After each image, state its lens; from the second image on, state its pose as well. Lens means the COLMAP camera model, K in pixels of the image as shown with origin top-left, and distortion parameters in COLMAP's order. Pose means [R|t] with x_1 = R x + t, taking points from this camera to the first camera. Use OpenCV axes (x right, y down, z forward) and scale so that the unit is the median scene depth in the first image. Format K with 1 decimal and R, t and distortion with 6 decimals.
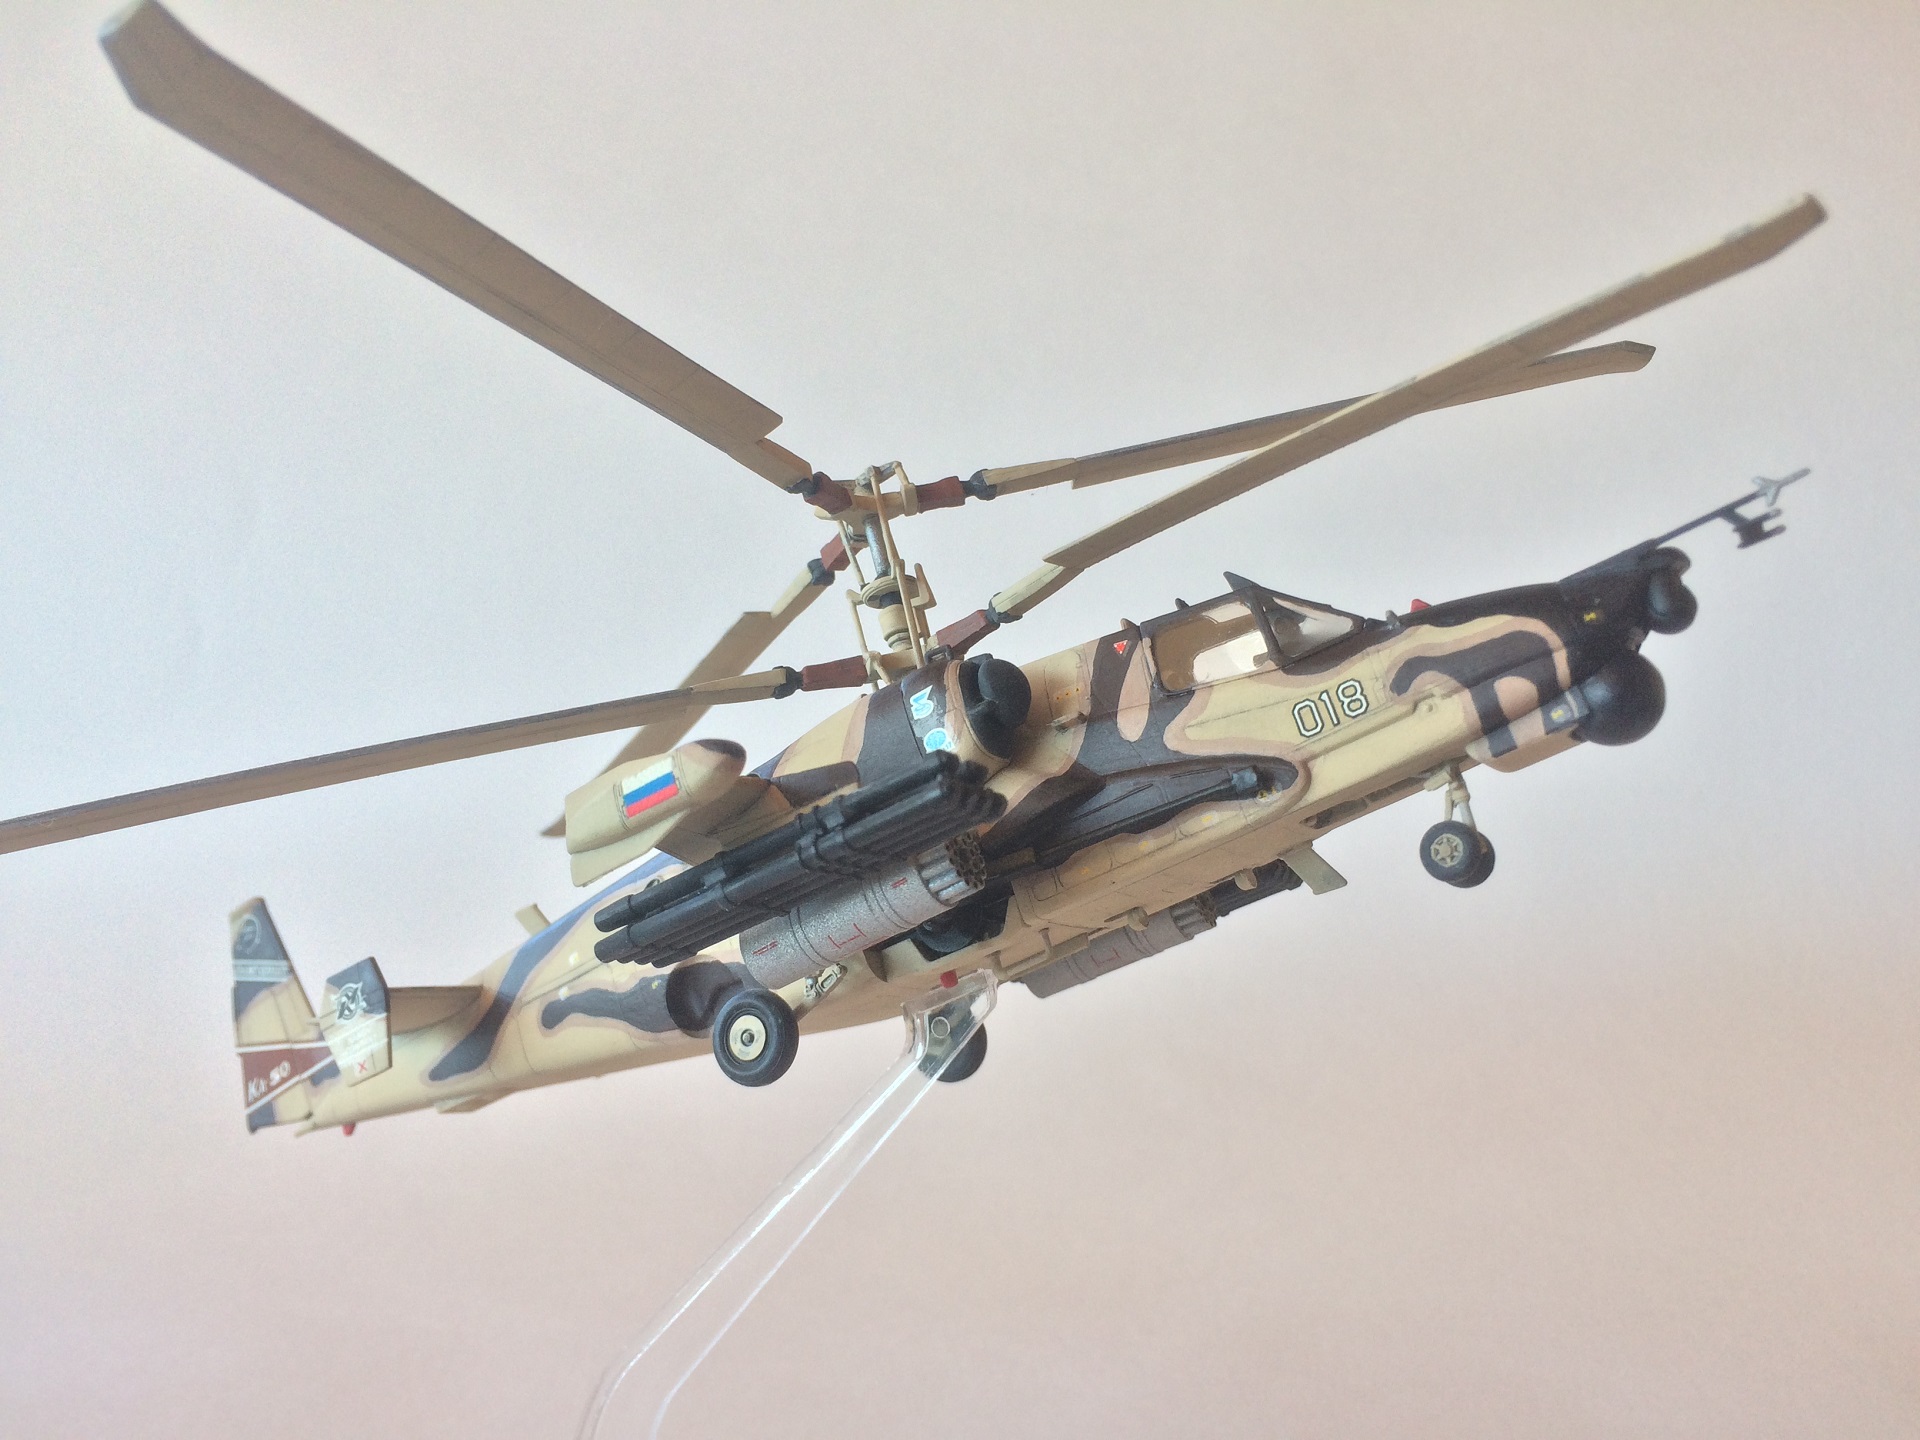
lens RADIAL K [[1627.9, 0, 960.0], [0, 1627.9, 720.0], [0, 0, 1]] dist [0.019028, -0.007012]
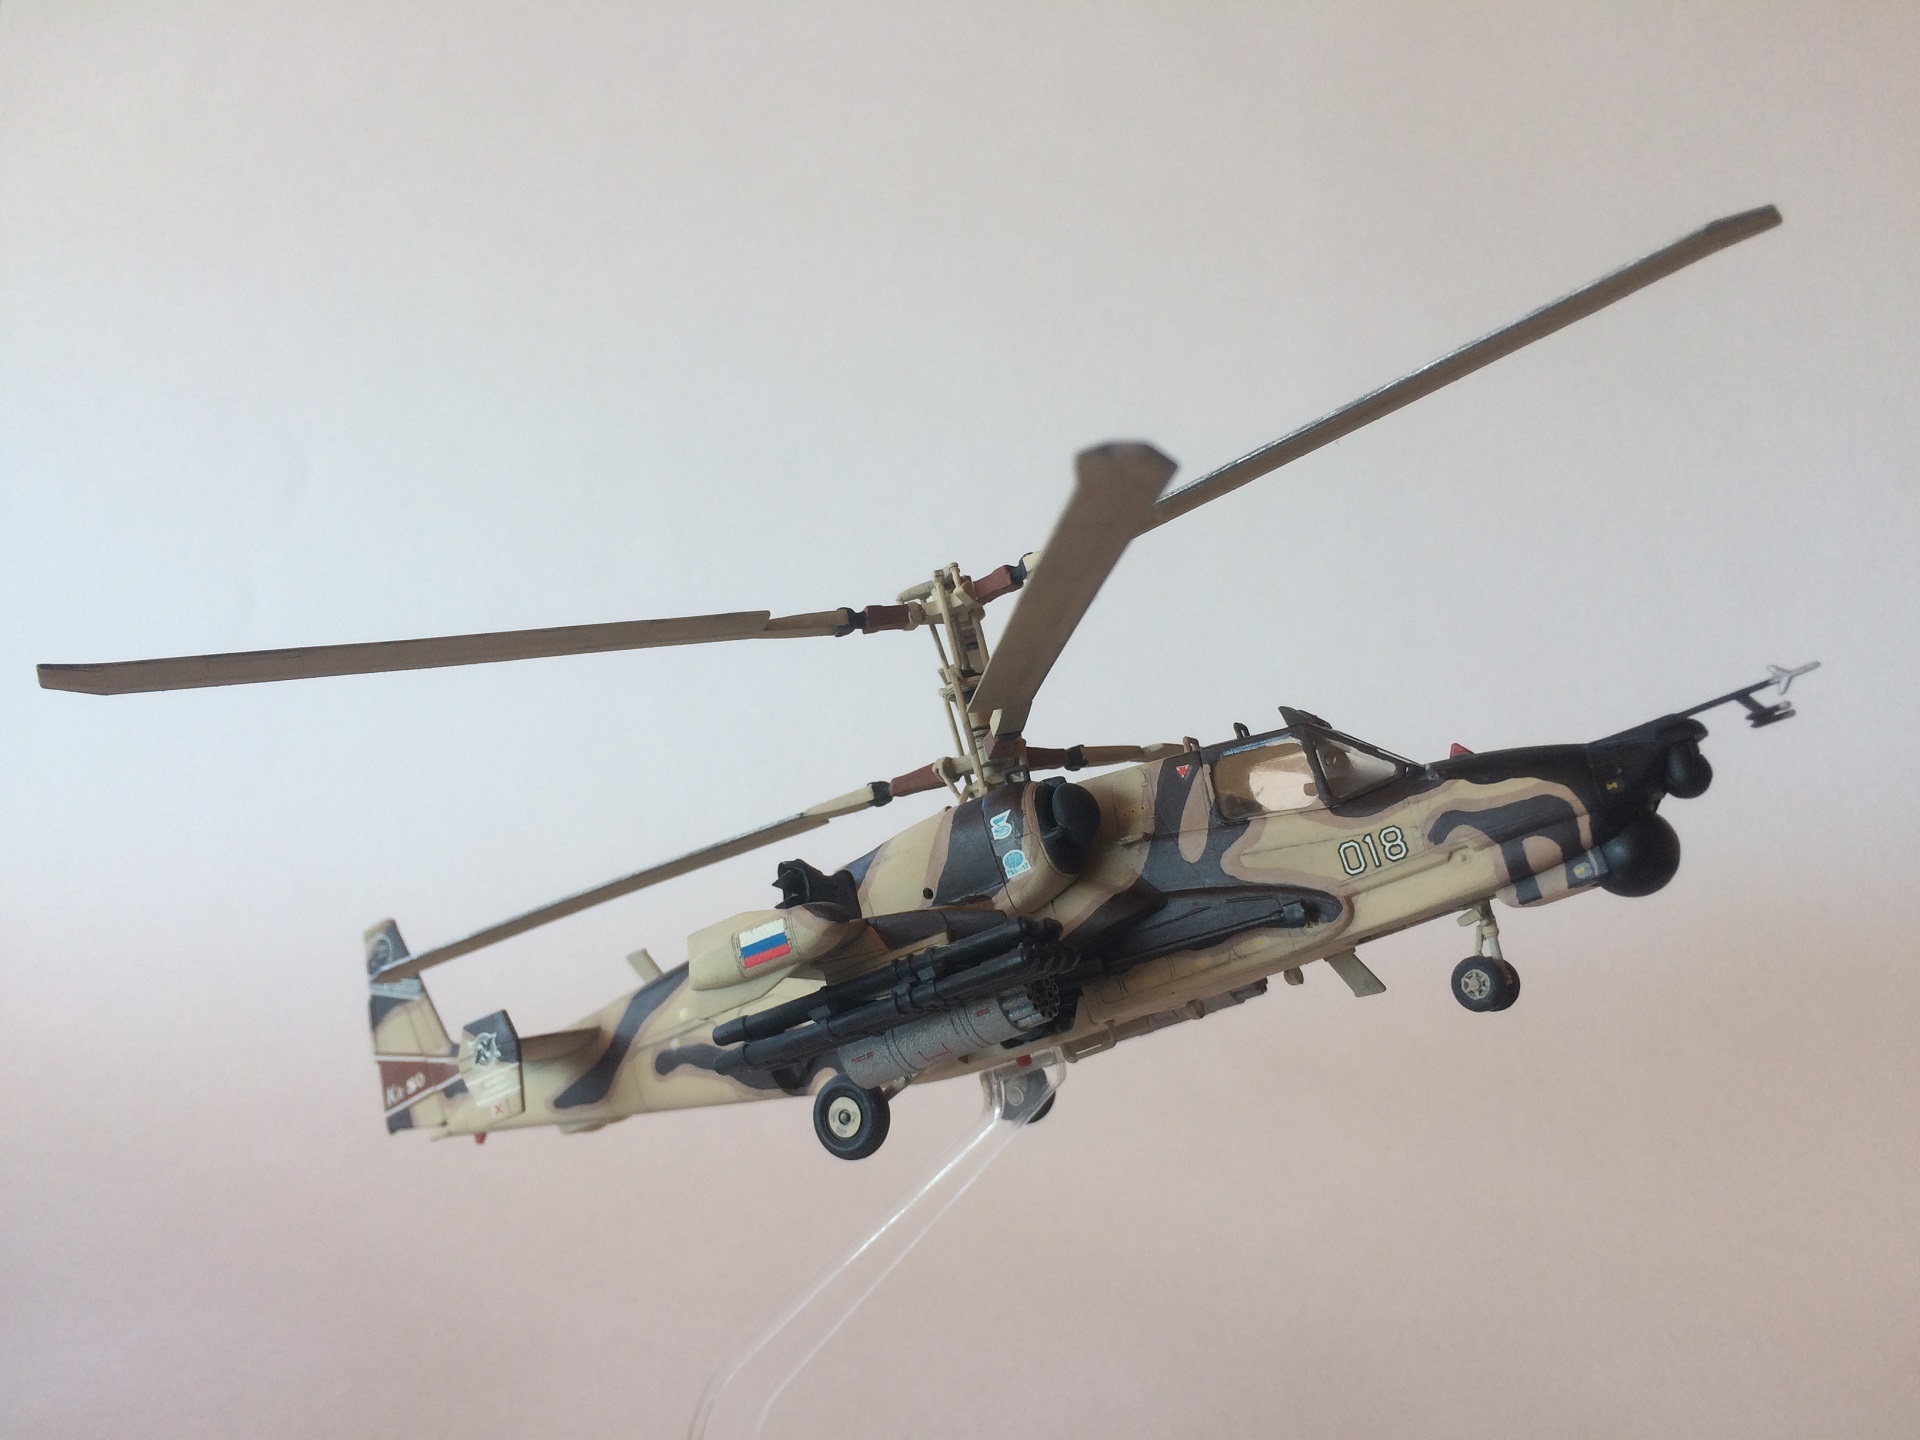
lens RADIAL K [[1627.9, 0, 960.0], [0, 1627.9, 720.0], [0, 0, 1]] dist [0.019028, -0.007012]
pose [[0.999276, 0.005661, -0.037623, -0.010402], [-0.002424, 0.996331, 0.085545, -0.179370], [0.037970, -0.085391, 0.995624, -0.095823]]
